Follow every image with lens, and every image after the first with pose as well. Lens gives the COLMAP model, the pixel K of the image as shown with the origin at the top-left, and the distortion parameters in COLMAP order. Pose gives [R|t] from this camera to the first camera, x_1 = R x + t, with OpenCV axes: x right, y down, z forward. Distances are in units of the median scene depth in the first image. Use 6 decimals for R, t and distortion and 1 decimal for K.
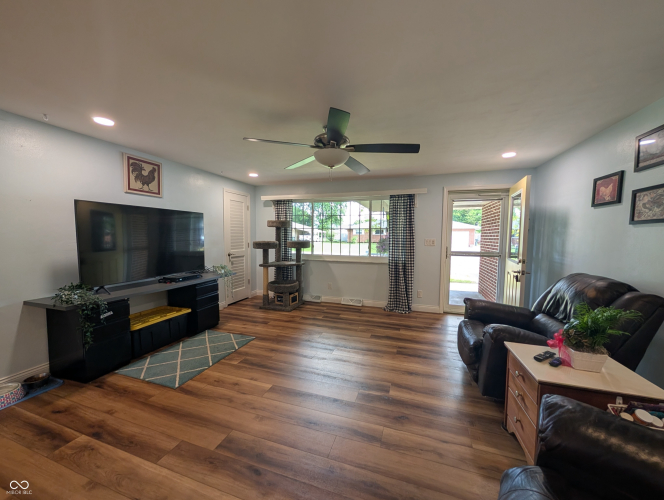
lens RADIAL K [[253.6, 0, 330.2], [0, 253.6, 250.9], [0, 0, 1]] dist [-0.001921, 0.000321]
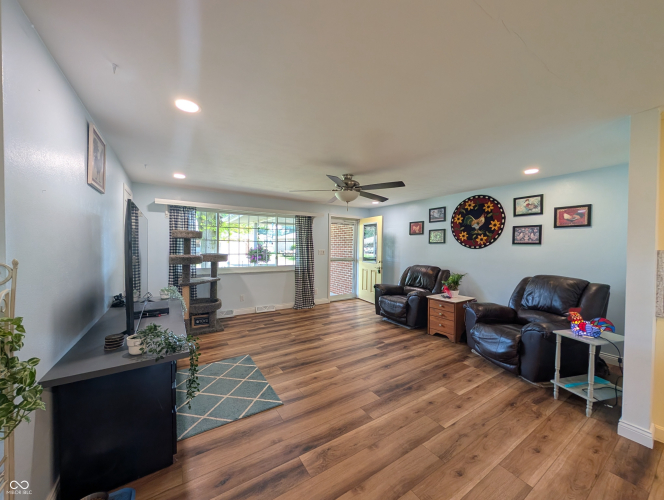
lens RADIAL K [[253.6, 0, 335.4], [0, 253.6, 249.5], [0, 0, 1]] dist [-0.001921, 0.000321]
pose [[0.614234, -0.011654, 0.789038, -0.672622], [0.045254, 0.998766, -0.020477, -0.018868], [-0.787825, 0.048285, 0.614003, 0.101675]]
